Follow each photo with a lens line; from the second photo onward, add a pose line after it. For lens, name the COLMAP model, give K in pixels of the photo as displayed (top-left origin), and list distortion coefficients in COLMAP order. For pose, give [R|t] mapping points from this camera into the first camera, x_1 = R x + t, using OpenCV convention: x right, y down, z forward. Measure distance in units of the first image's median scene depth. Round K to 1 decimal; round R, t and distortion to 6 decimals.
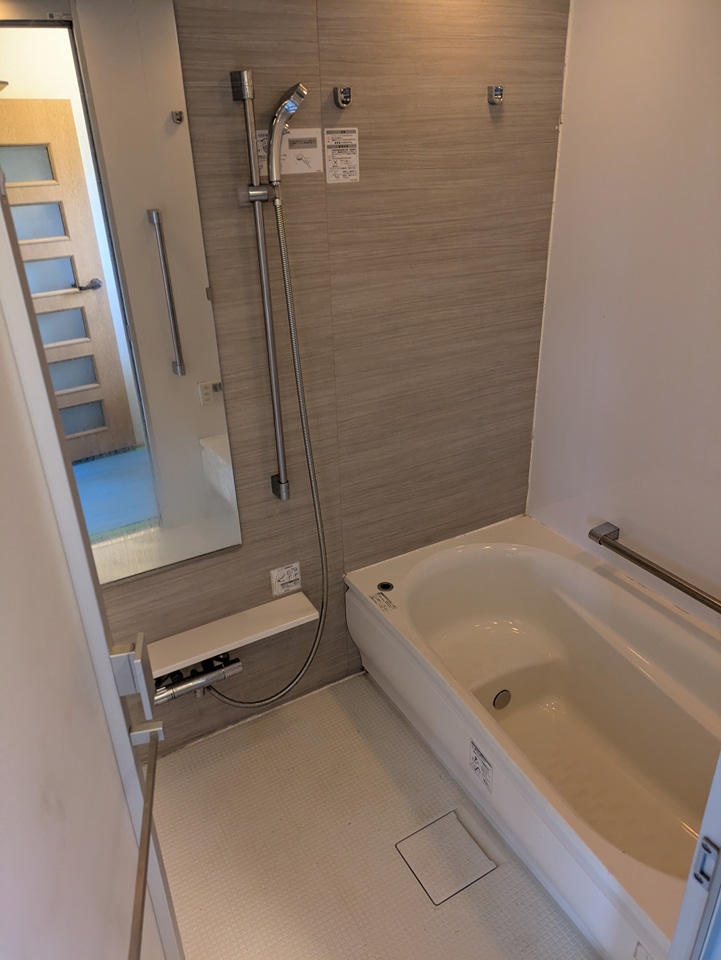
lens RADIAL K [[714.6, 0, 363.9], [0, 714.6, 476.3], [0, 0, 1]] dist [0.042810, -0.031917]
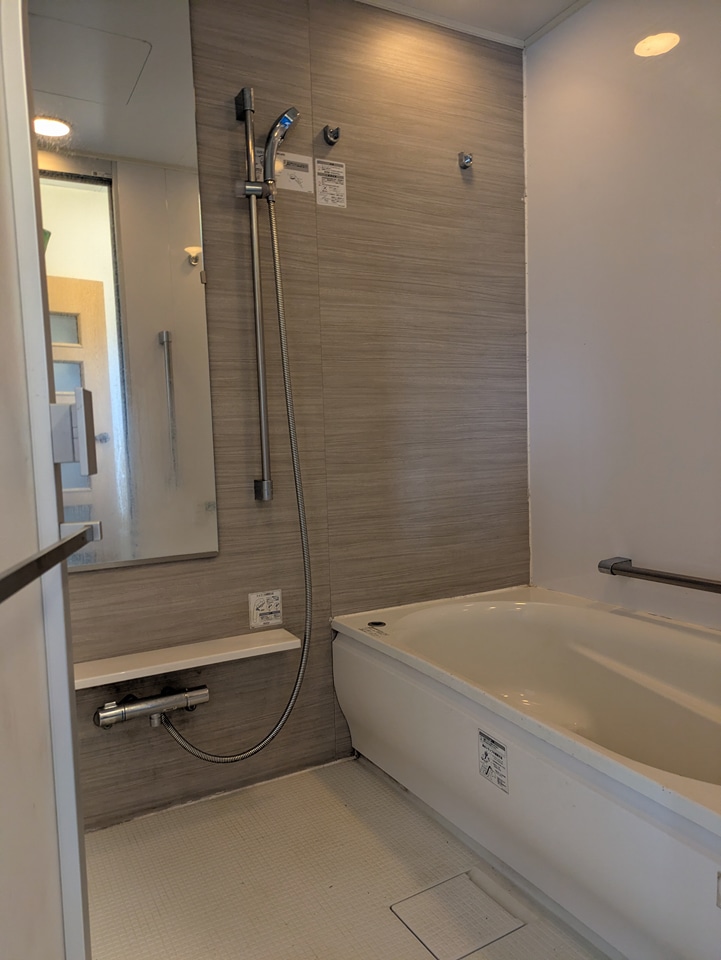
lens RADIAL K [[714.6, 0, 356.8], [0, 714.6, 481.6], [0, 0, 1]] dist [0.042810, -0.031917]
pose [[0.999887, -0.005131, -0.014136, 0.020289], [-0.000606, 0.925463, -0.378837, 0.356377], [0.015026, 0.378803, 0.925355, 0.115657]]
